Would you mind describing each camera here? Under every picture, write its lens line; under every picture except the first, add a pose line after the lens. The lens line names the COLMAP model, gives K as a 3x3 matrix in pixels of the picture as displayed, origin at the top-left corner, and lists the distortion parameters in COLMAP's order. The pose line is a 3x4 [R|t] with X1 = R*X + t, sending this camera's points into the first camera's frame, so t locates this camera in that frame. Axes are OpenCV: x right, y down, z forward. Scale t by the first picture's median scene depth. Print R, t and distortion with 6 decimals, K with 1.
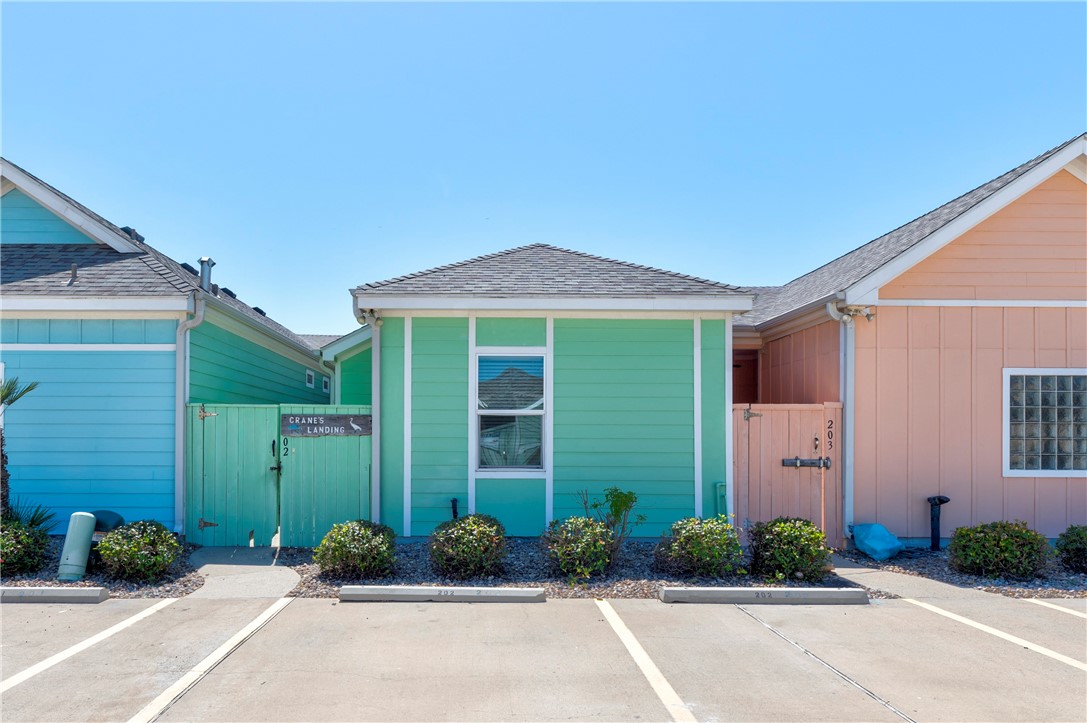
lens RADIAL K [[436.6, 0, 559.9], [0, 436.6, 395.3], [0, 0, 1]] dist [0.002894, 0.000485]
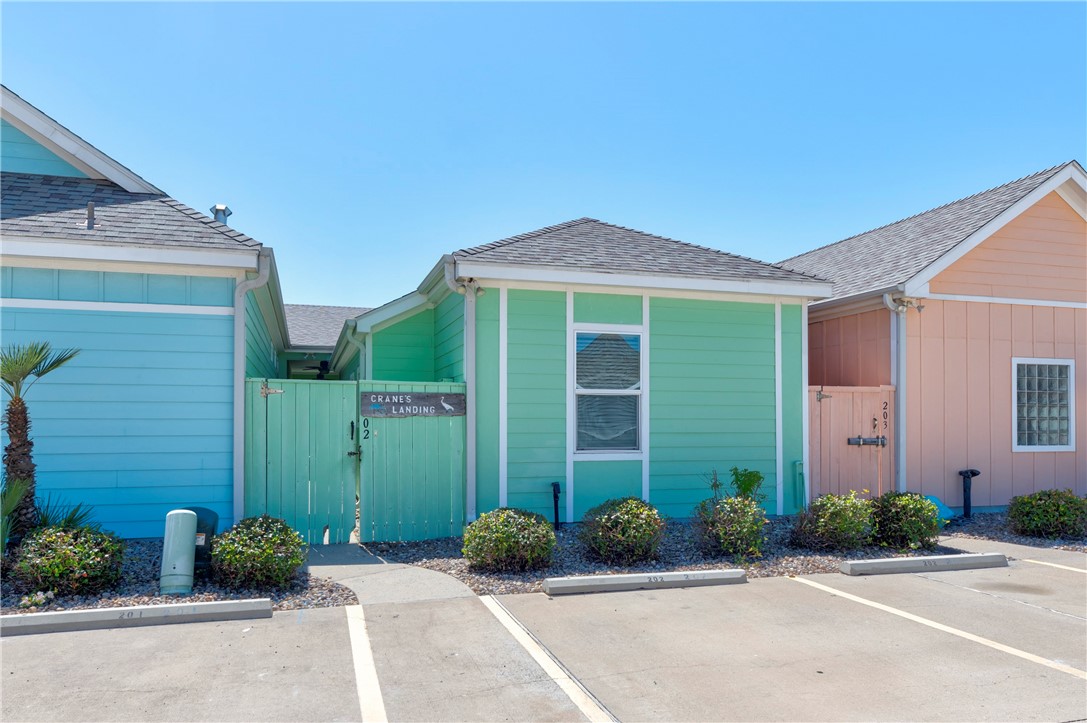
lens RADIAL K [[451.5, 0, 577.3], [0, 451.5, 371.2], [0, 0, 1]] dist [0.003836, -0.000271]
pose [[0.984632, 0.016791, 0.173835, -0.376508], [-0.015267, 0.999832, -0.010100, 0.004545], [-0.173975, 0.007291, 0.984723, 0.029856]]
